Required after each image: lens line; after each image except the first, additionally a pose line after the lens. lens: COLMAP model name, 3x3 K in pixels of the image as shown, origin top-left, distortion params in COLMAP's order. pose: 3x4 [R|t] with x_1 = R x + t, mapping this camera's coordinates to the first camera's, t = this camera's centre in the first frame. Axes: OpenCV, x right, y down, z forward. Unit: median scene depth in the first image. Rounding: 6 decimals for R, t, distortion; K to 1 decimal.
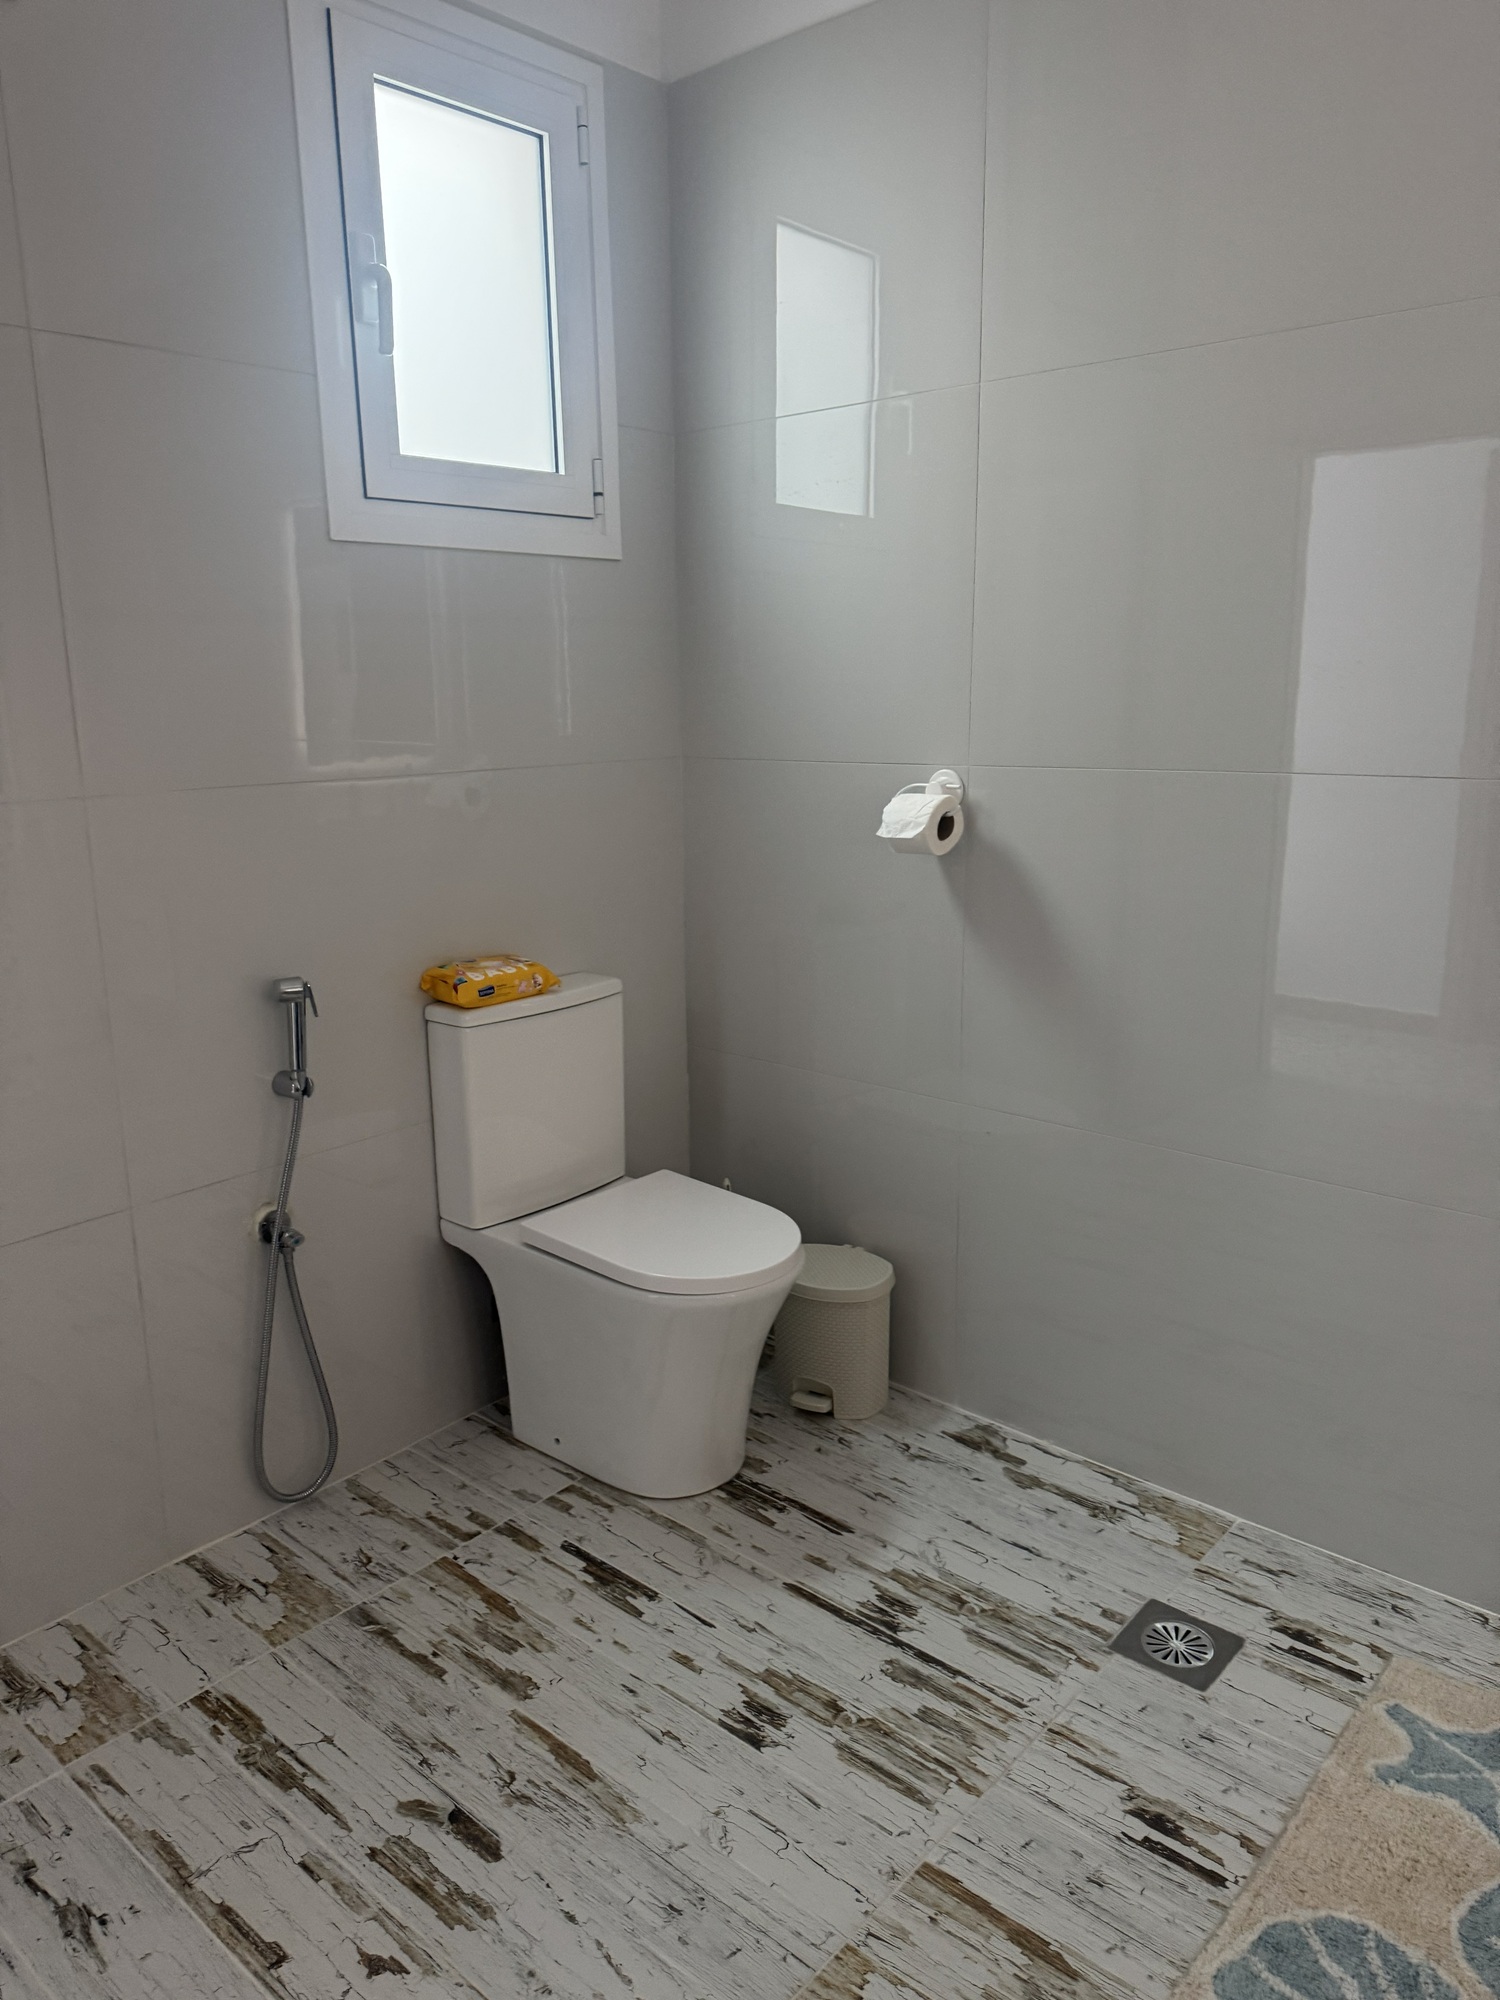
lens RADIAL K [[1417.1, 0, 751.2], [0, 1417.1, 999.1], [0, 0, 1]] dist [-0.002180, -0.001809]
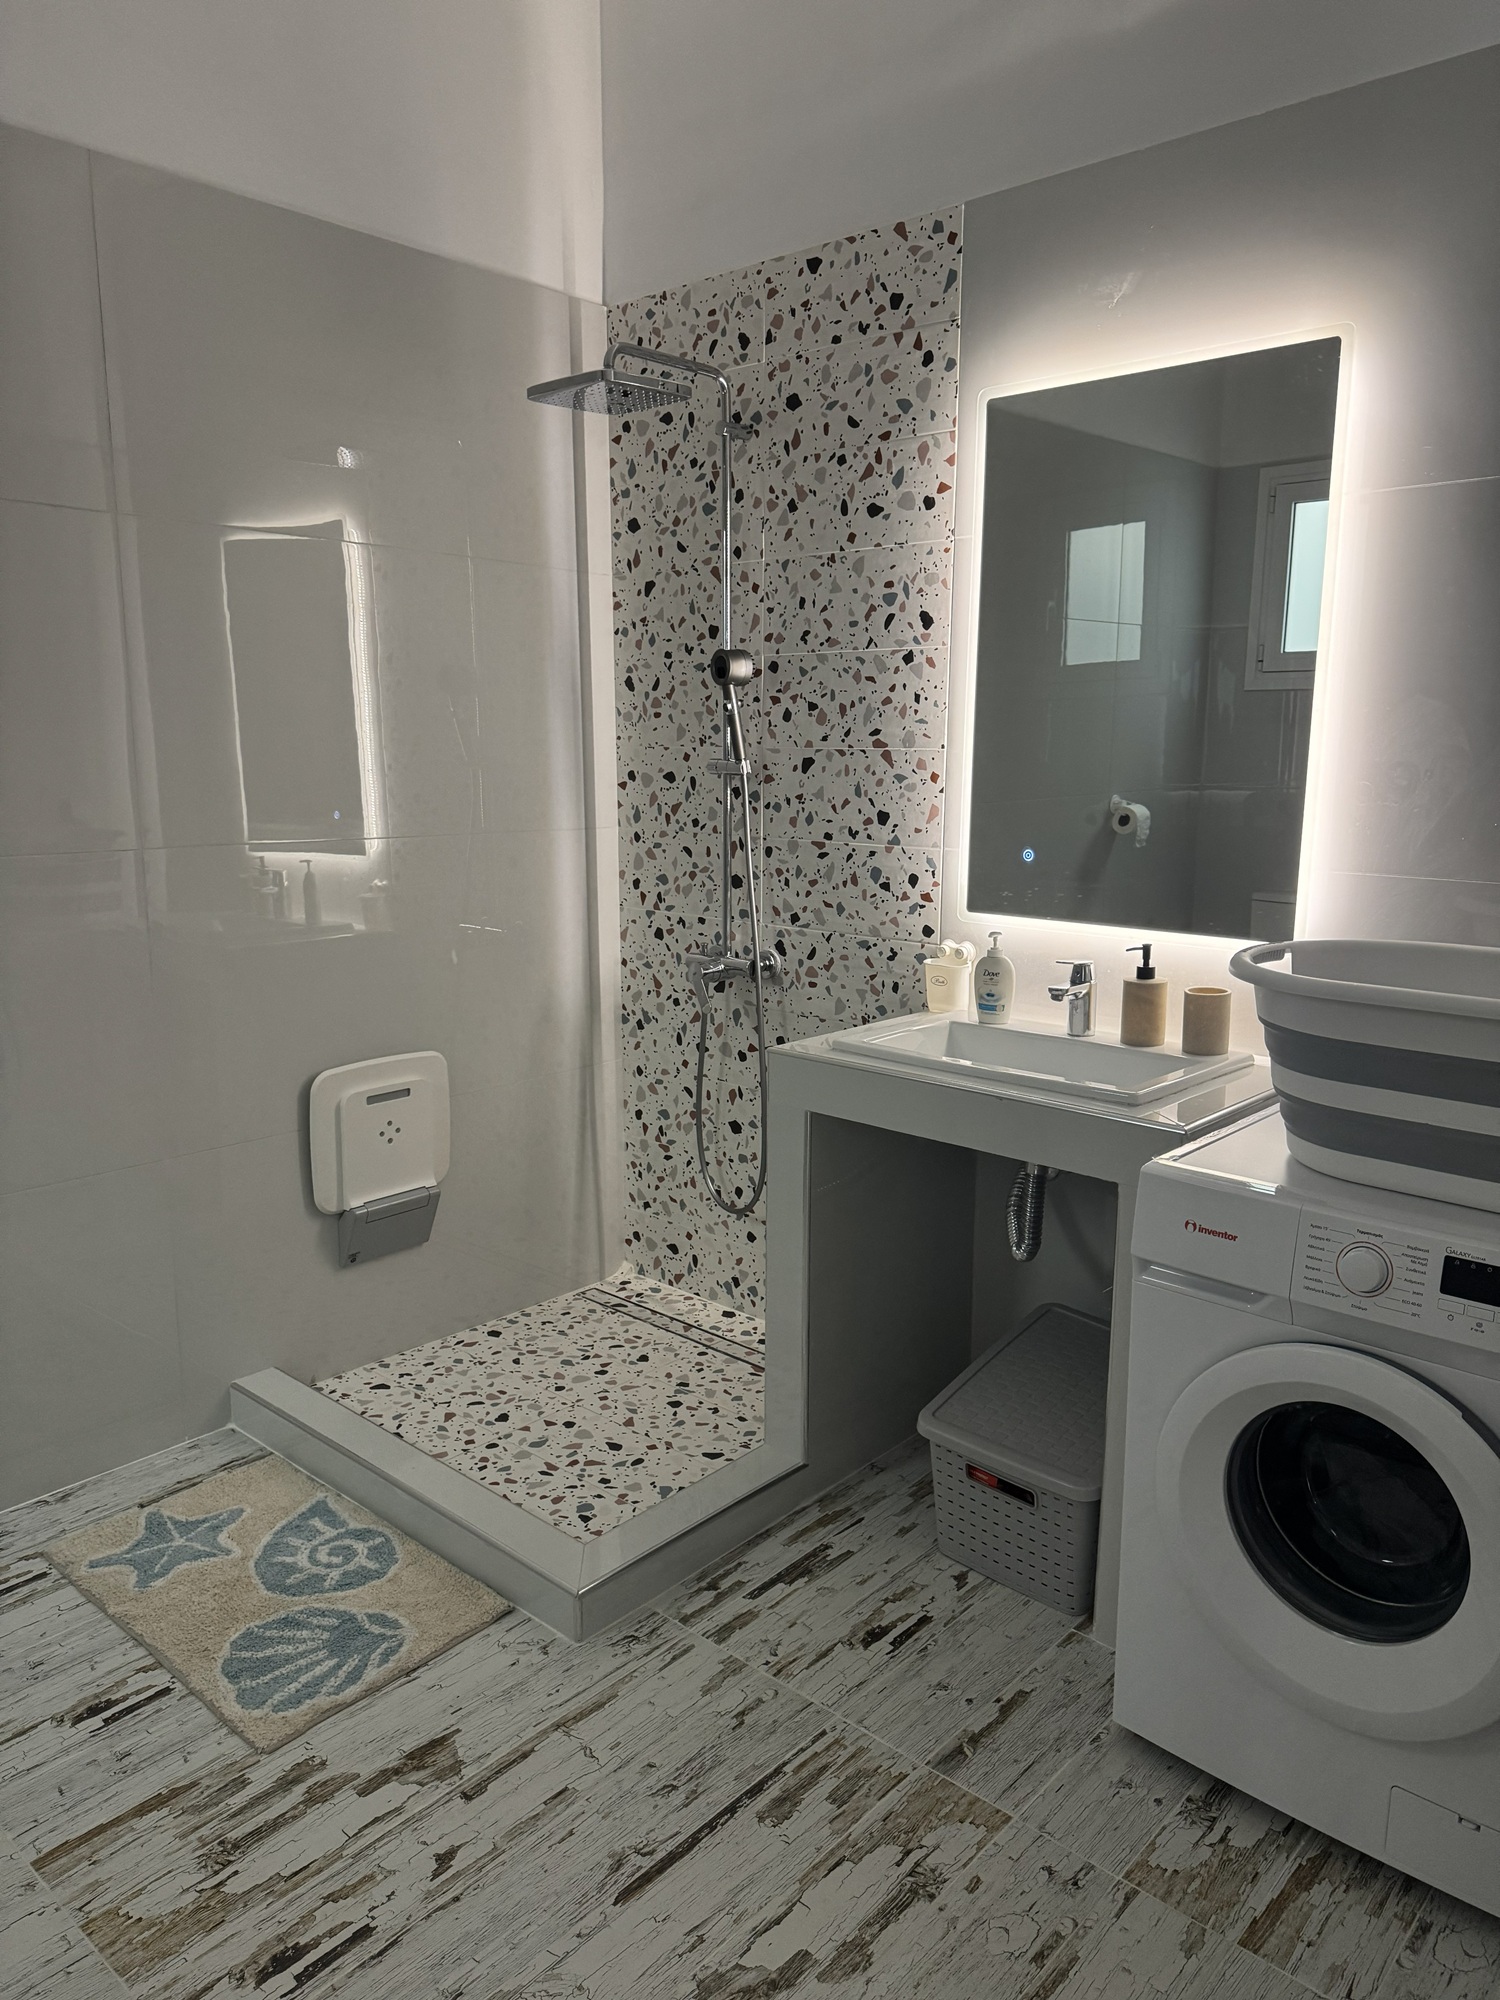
lens RADIAL K [[1417.1, 0, 750.3], [0, 1417.1, 1003.1], [0, 0, 1]] dist [-0.002180, -0.001809]
pose [[0.033273, -0.176484, 0.983741, -0.816137], [0.228616, 0.959534, 0.164408, -0.071004], [-0.972948, 0.219429, 0.072274, 0.249900]]
